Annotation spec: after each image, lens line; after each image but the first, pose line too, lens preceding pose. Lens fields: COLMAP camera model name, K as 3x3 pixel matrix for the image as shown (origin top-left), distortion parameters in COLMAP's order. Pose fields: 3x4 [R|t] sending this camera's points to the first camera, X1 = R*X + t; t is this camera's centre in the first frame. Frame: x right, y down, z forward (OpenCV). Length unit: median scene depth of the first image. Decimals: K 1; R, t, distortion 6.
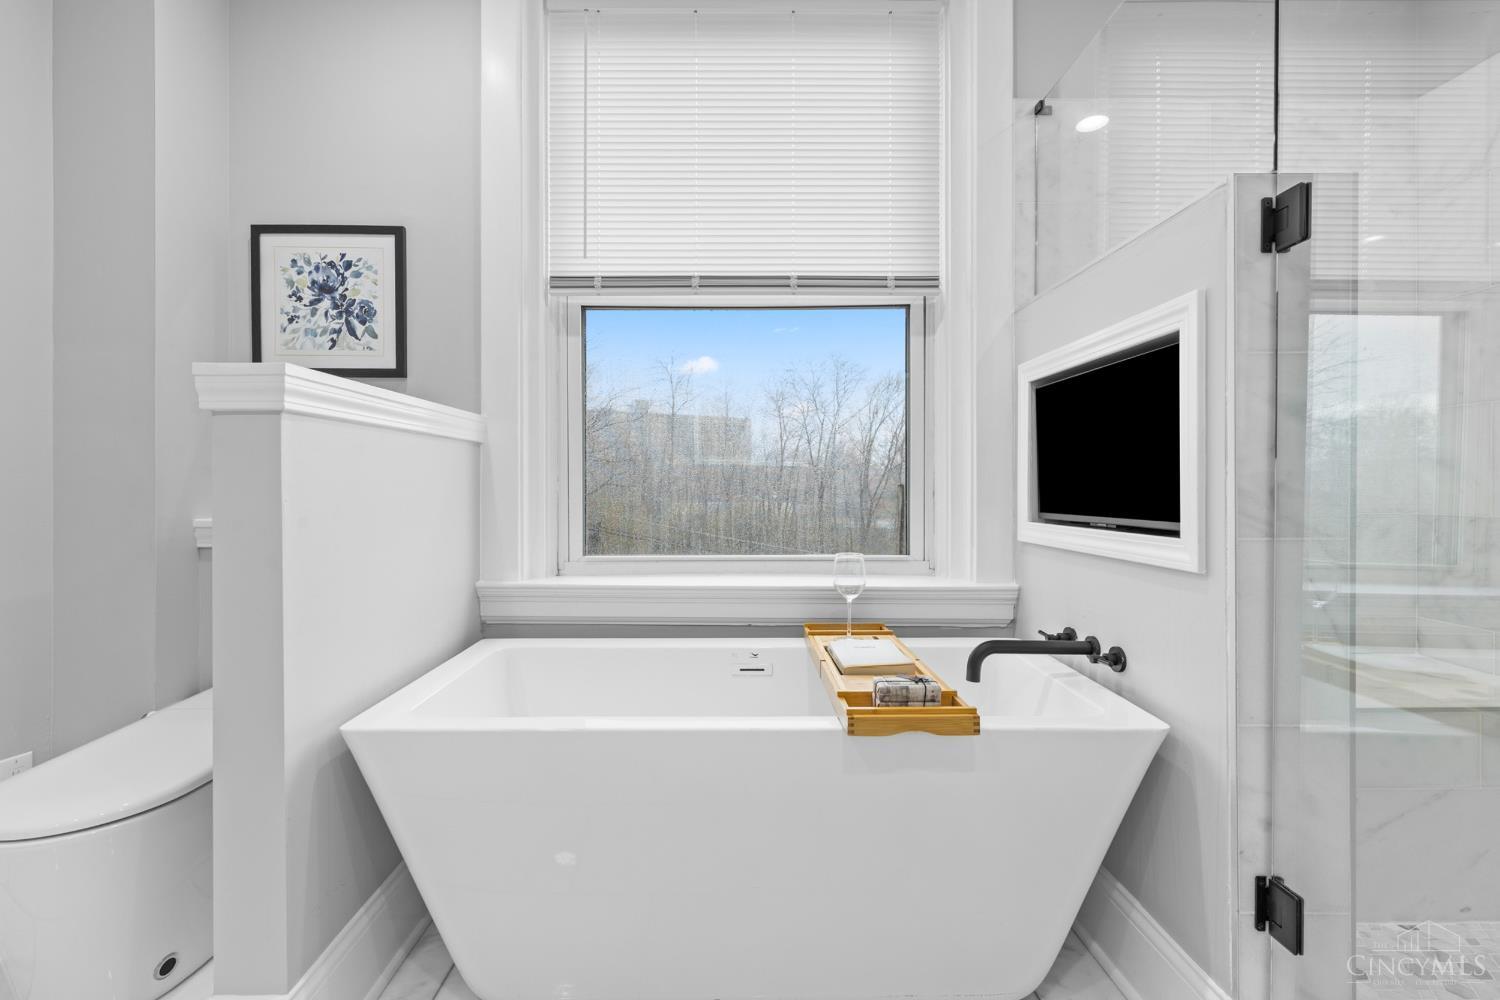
lens RADIAL K [[678.9, 0, 741.3], [0, 678.9, 492.2], [0, 0, 1]] dist [0.002346, -0.000509]
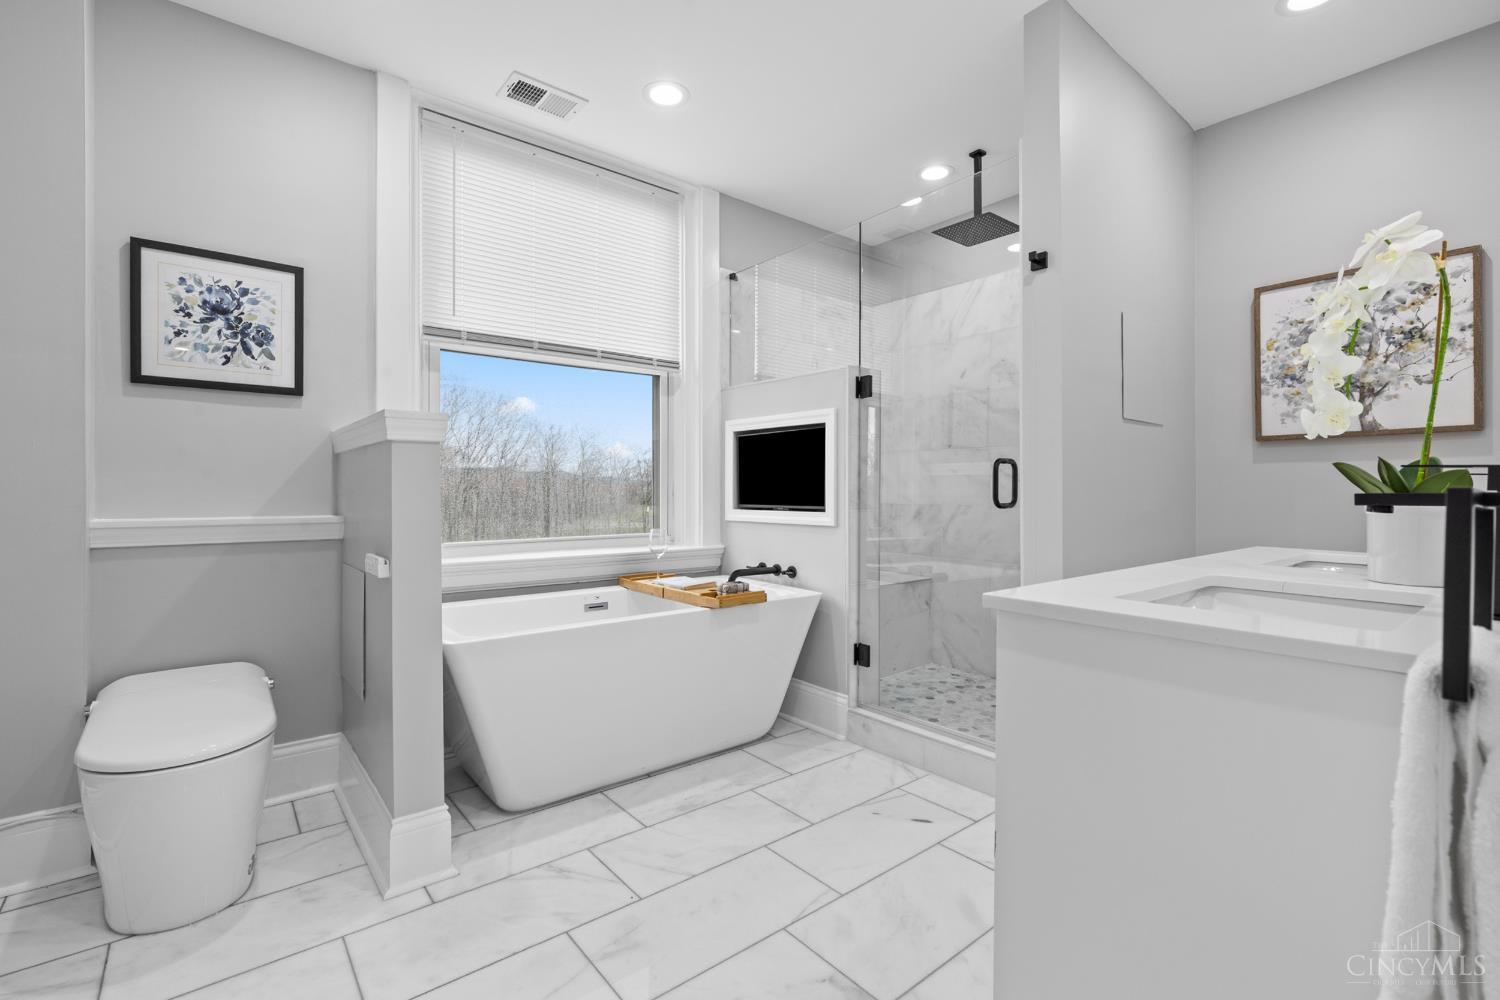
lens RADIAL K [[678.9, 0, 747.7], [0, 678.9, 500.1], [0, 0, 1]] dist [0.002346, -0.000509]
pose [[0.777905, -0.008635, 0.628322, -0.640098], [0.002508, 0.999940, 0.010637, 0.000613], [-0.628376, -0.006699, 0.777881, -0.401939]]
